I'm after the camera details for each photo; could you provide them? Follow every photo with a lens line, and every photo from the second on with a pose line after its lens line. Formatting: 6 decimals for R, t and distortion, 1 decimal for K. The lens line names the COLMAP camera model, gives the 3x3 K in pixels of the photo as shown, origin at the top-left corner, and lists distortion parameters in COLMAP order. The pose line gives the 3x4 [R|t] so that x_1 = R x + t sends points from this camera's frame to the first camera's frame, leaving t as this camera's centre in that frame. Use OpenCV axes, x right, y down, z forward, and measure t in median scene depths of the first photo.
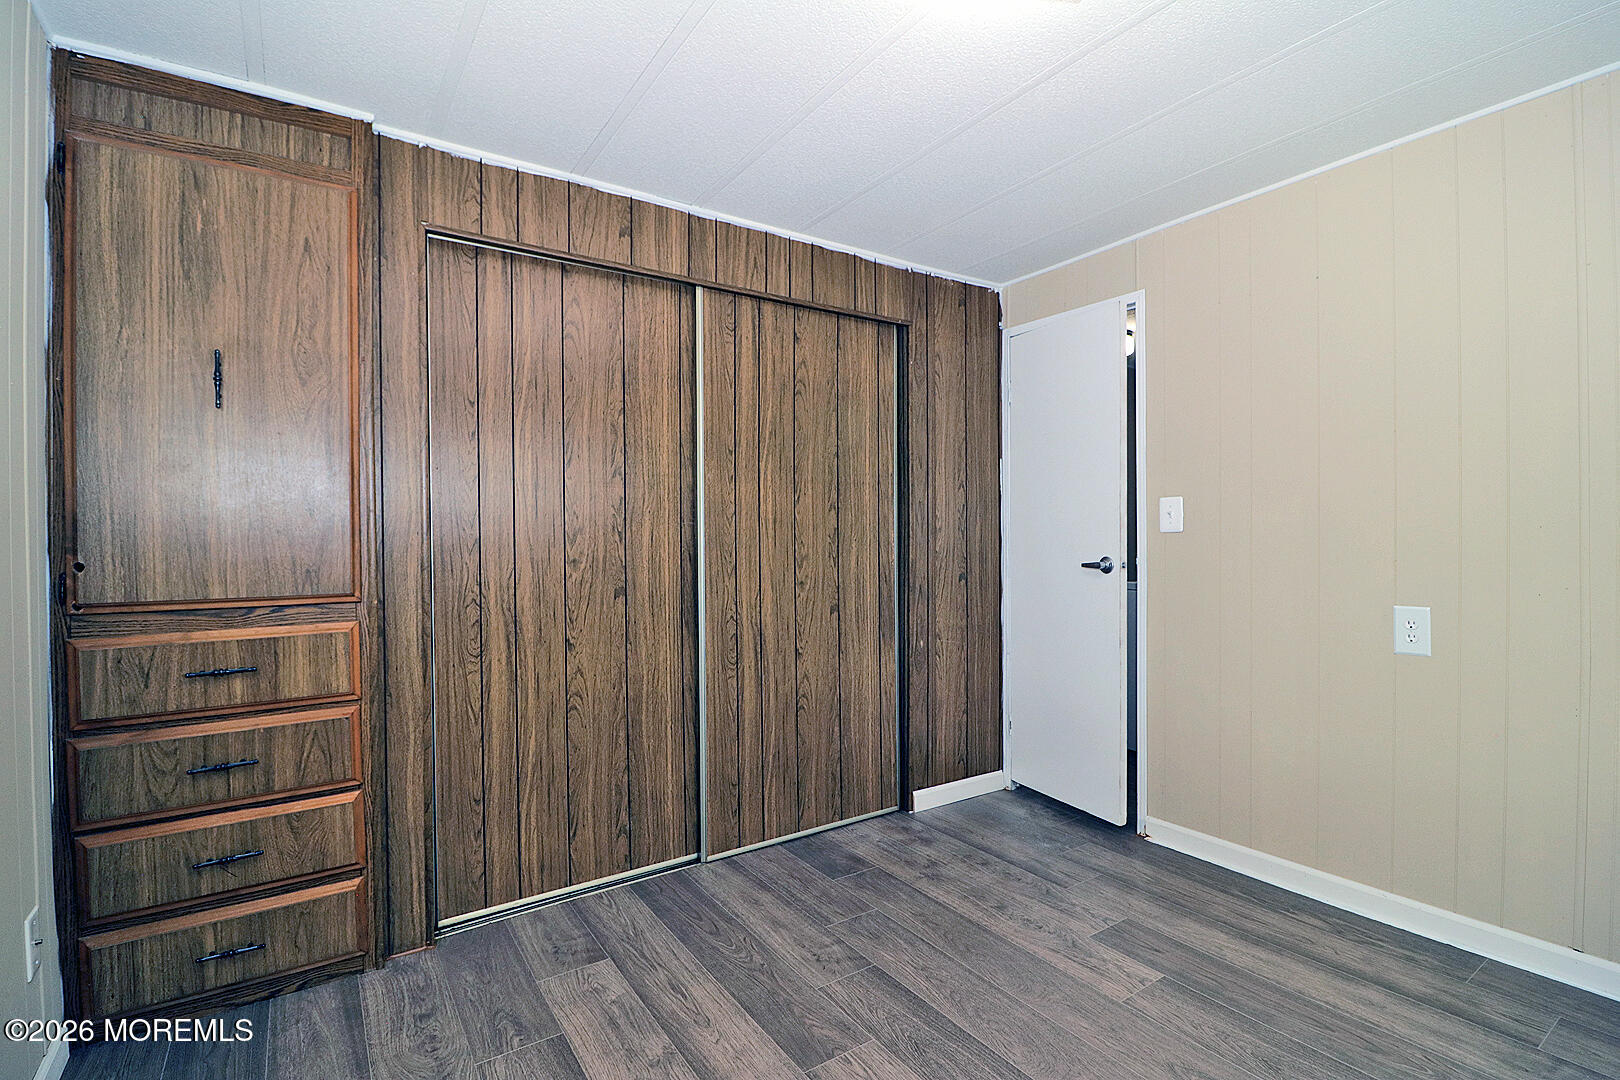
lens RADIAL K [[779.4, 0, 768.2], [0, 779.4, 546.8], [0, 0, 1]] dist [0.000823, -0.009106]
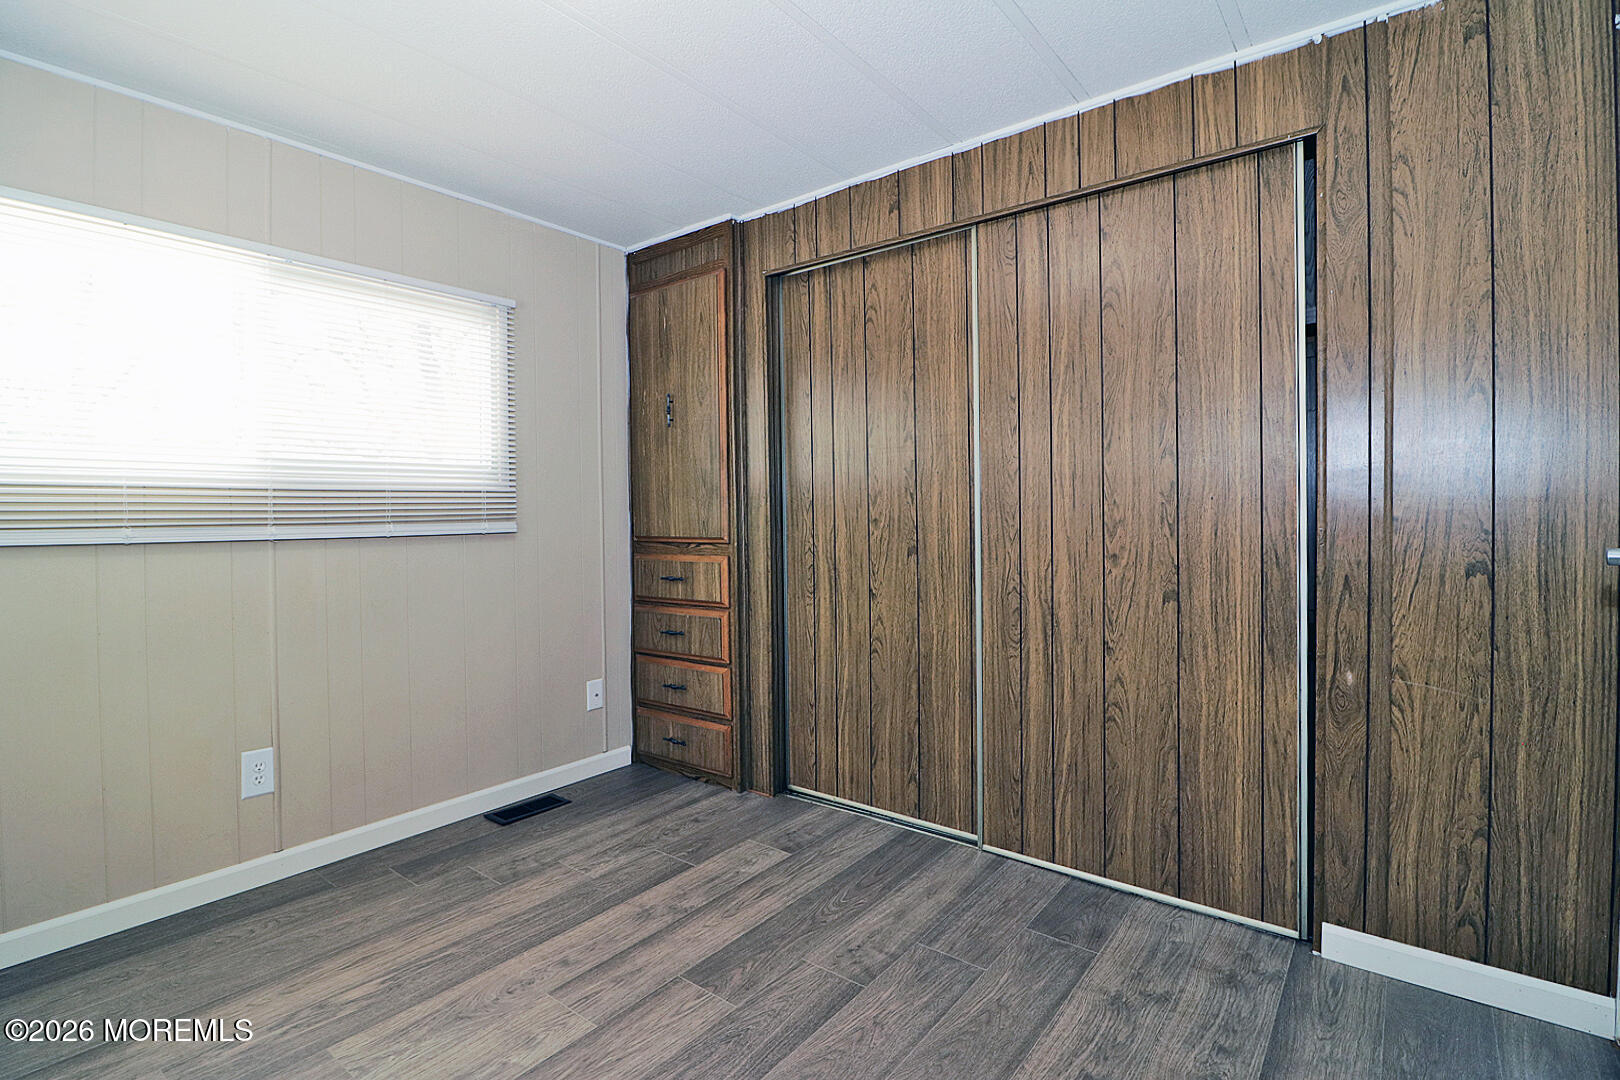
lens RADIAL K [[779.4, 0, 827.3], [0, 779.4, 526.4], [0, 0, 1]] dist [0.000823, -0.009106]
pose [[0.314854, 0.024522, -0.948823, 0.764403], [-0.003704, 0.999690, 0.024607, -0.000025], [0.949133, -0.004233, 0.314847, 0.561824]]
